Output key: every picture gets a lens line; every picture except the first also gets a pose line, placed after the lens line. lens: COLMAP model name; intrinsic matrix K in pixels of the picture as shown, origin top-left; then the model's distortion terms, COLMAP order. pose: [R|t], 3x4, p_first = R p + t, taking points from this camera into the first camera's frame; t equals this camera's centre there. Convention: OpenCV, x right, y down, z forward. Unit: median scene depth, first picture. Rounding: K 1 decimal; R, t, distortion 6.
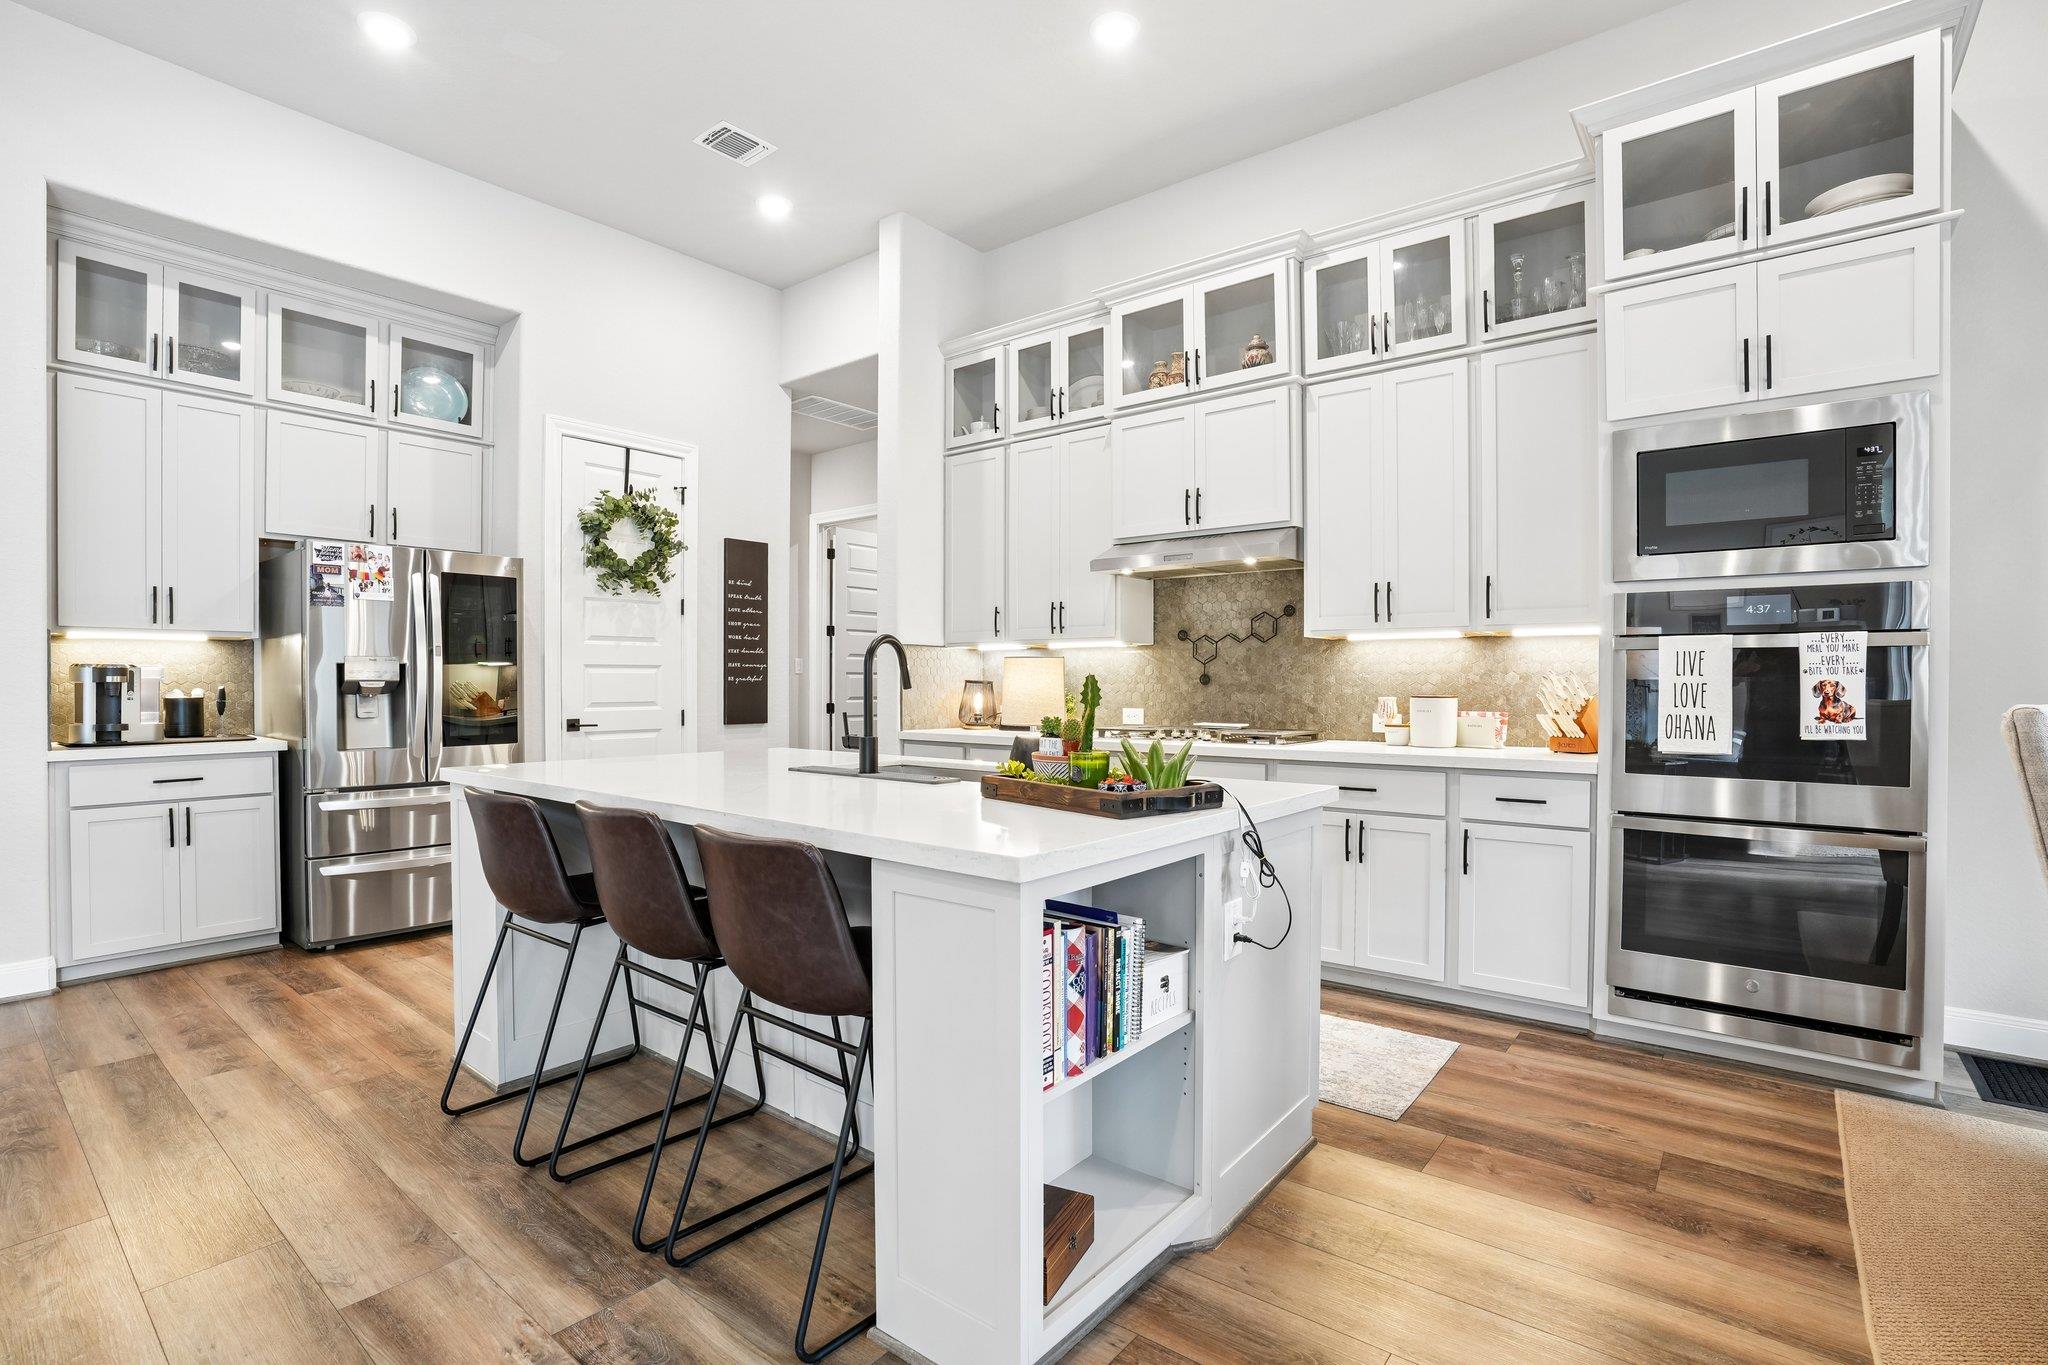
lens RADIAL K [[945.4, 0, 1025.2], [0, 945.4, 685.5], [0, 0, 1]] dist [-0.049381, 0.005778]
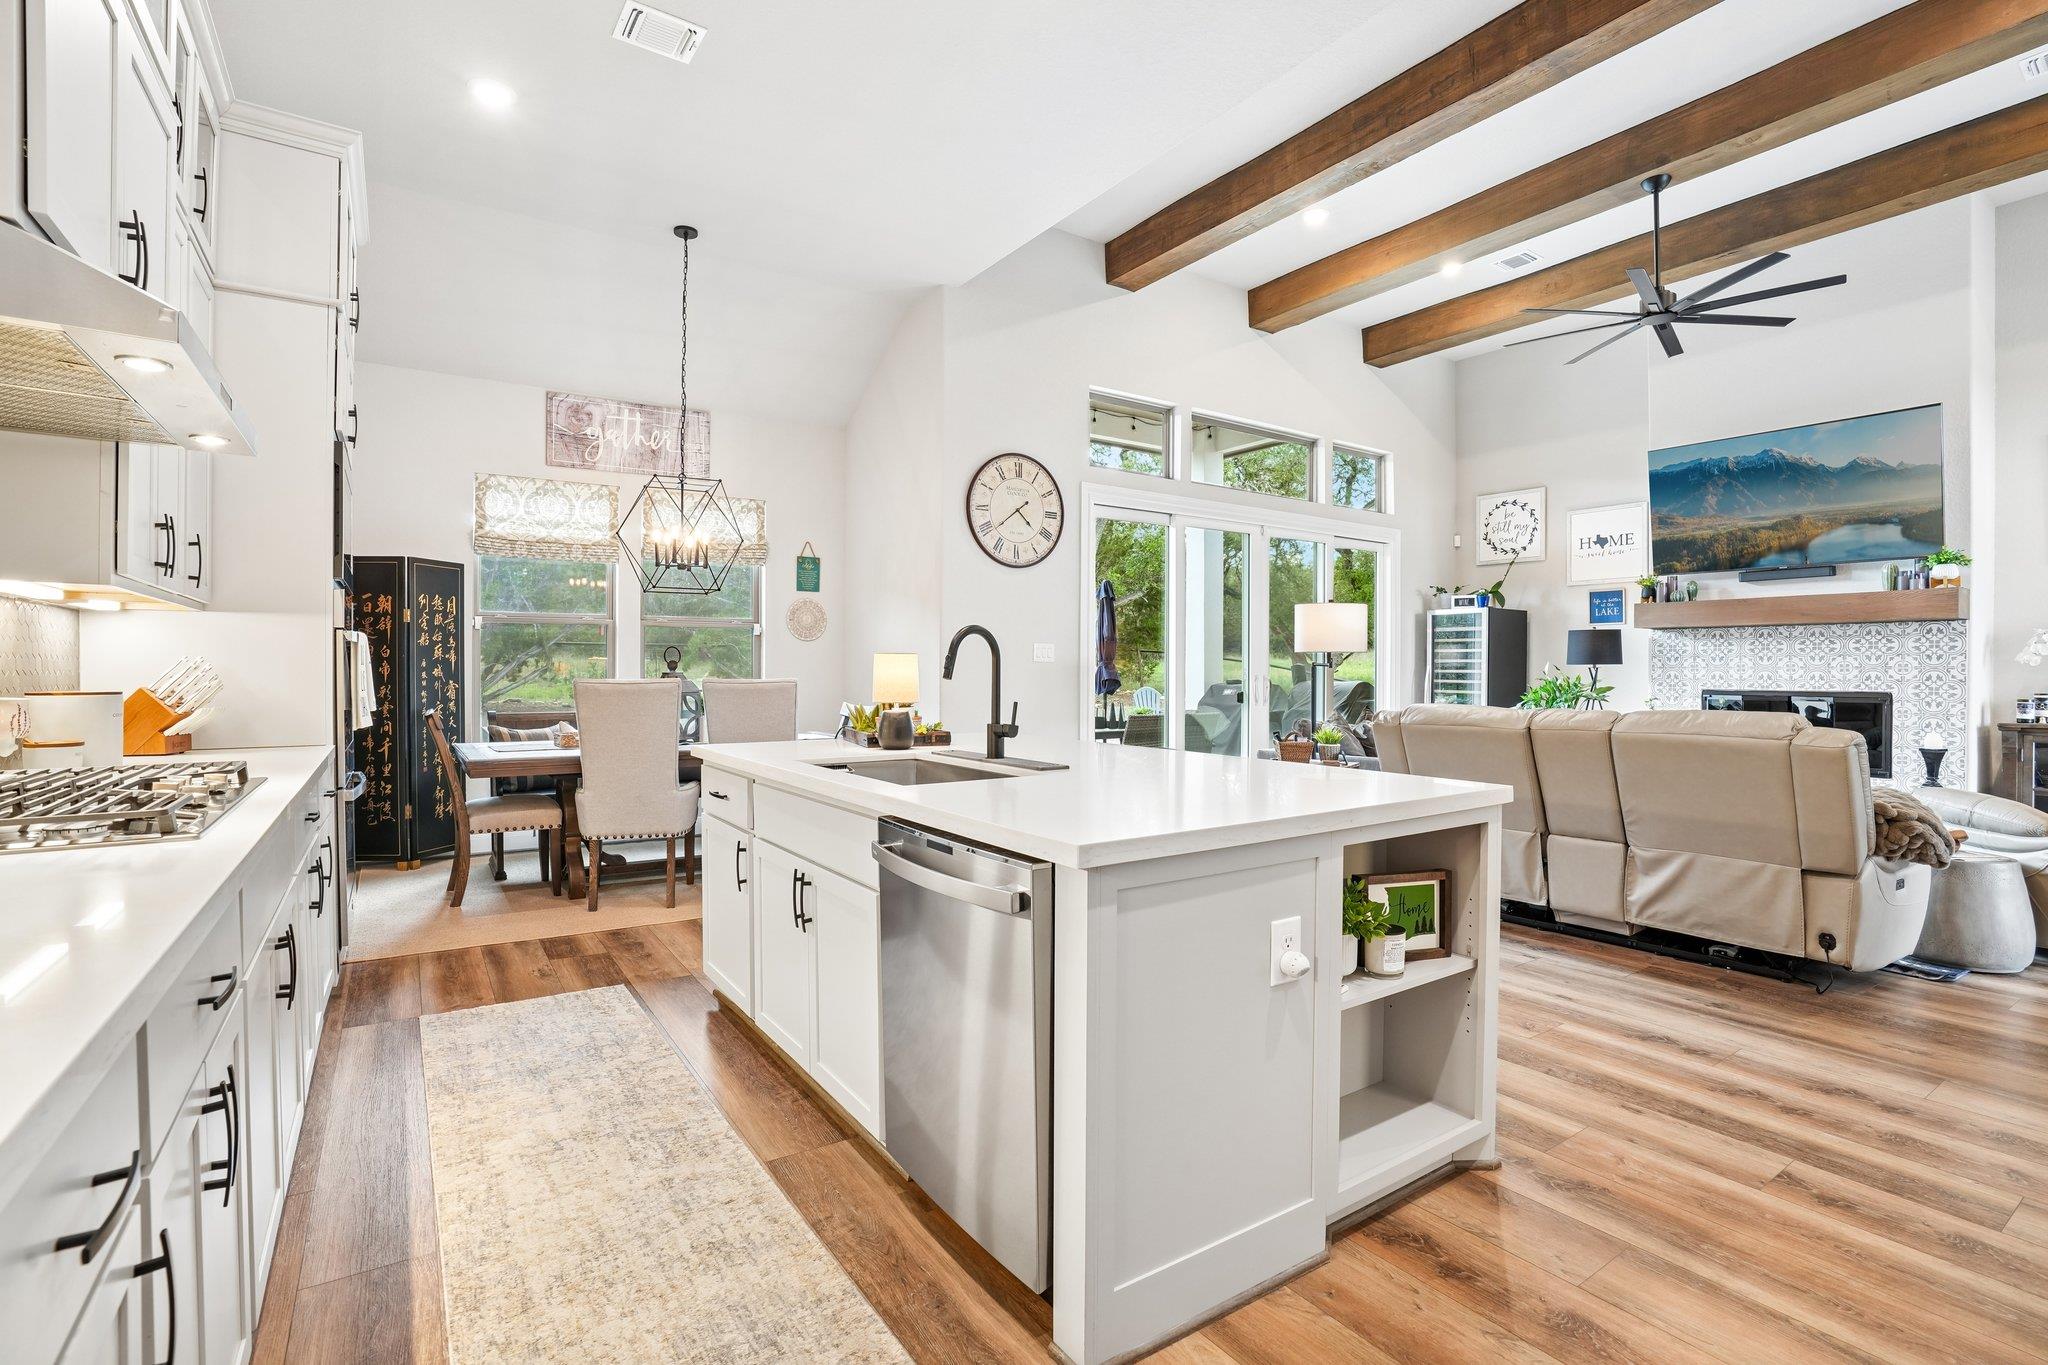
lens RADIAL K [[945.4, 0, 1024.4], [0, 945.4, 682.9], [0, 0, 1]] dist [-0.049381, 0.005778]
pose [[-0.954341, -0.004982, 0.298677, -0.559873], [-0.000499, 0.999886, 0.015085, -0.007361], [-0.298718, 0.014248, -0.954235, 2.177169]]
